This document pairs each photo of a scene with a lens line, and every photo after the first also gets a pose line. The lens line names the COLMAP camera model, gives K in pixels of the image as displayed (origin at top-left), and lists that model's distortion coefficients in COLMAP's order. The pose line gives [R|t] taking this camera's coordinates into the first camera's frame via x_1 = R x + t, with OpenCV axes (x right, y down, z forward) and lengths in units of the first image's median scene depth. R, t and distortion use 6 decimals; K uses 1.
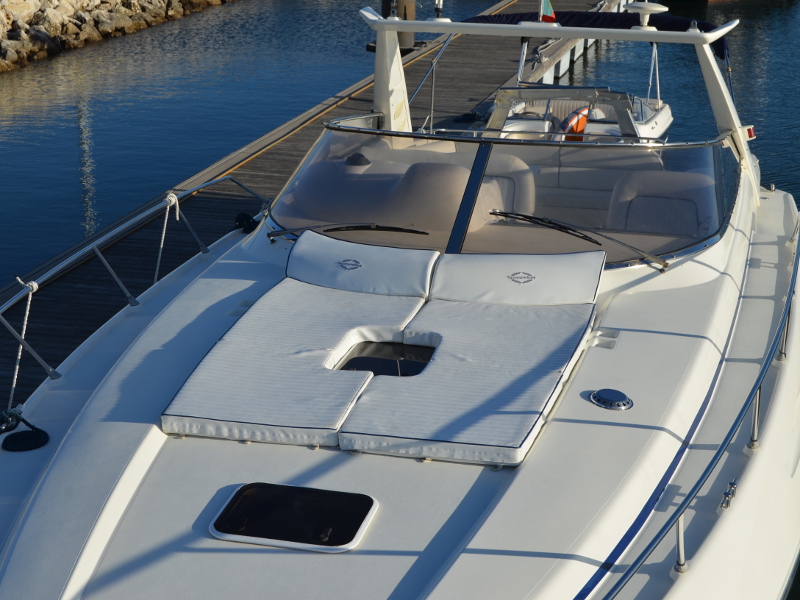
lens RADIAL K [[1485.3, 0, 399.1], [0, 1485.3, 300.2], [0, 0, 1]] dist [-0.002353, 0.000000]
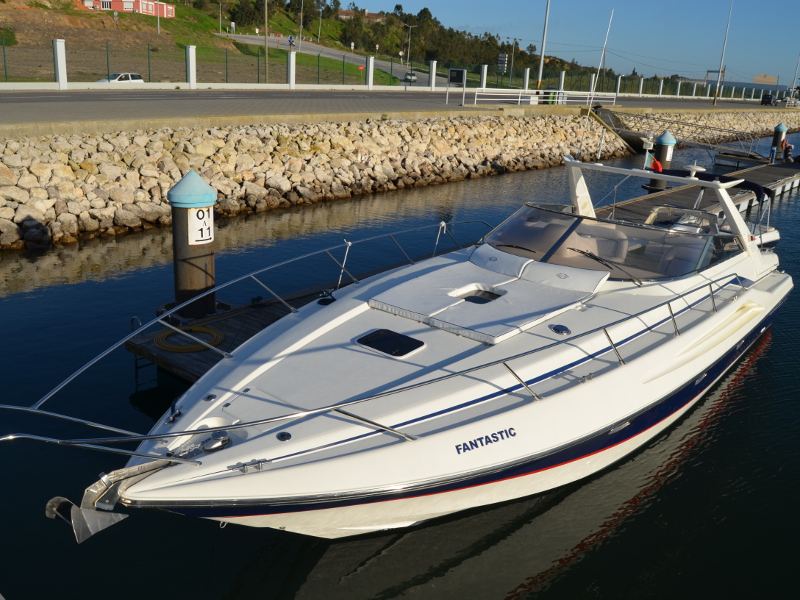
lens RADIAL K [[684.3, 0, 395.8], [0, 684.3, 305.1], [0, 0, 1]] dist [-0.075879, 0.008017]
pose [[0.898375, 0.177574, -0.401733, 0.203488], [-0.171648, 0.983836, 0.051027, 0.013296], [0.404301, 0.023115, 0.914334, -0.014183]]
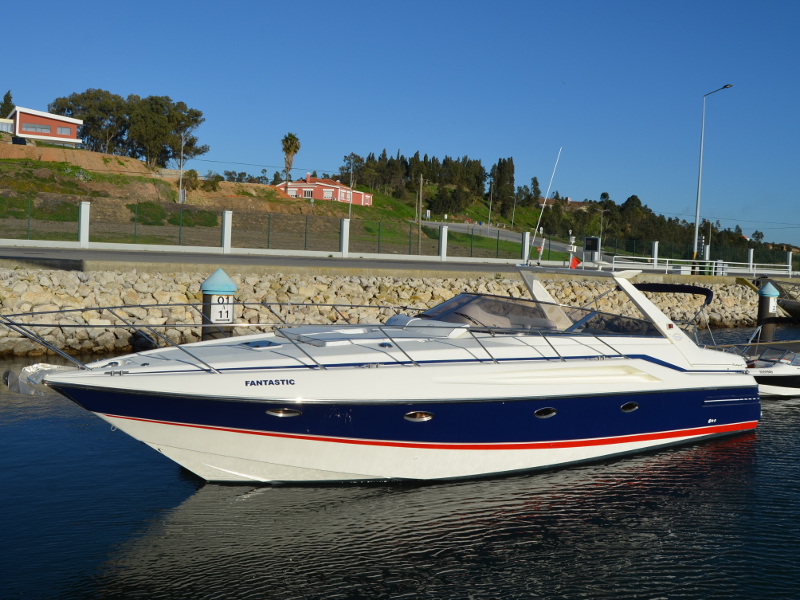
lens RADIAL K [[738.4, 0, 404.8], [0, 738.4, 294.9], [0, 0, 1]] dist [-0.061377, 0.000000]
pose [[0.758000, 0.065089, -0.648999, 0.639990], [-0.231098, 0.957262, -0.173906, 0.118621], [0.609943, 0.281803, 0.740646, -0.061915]]
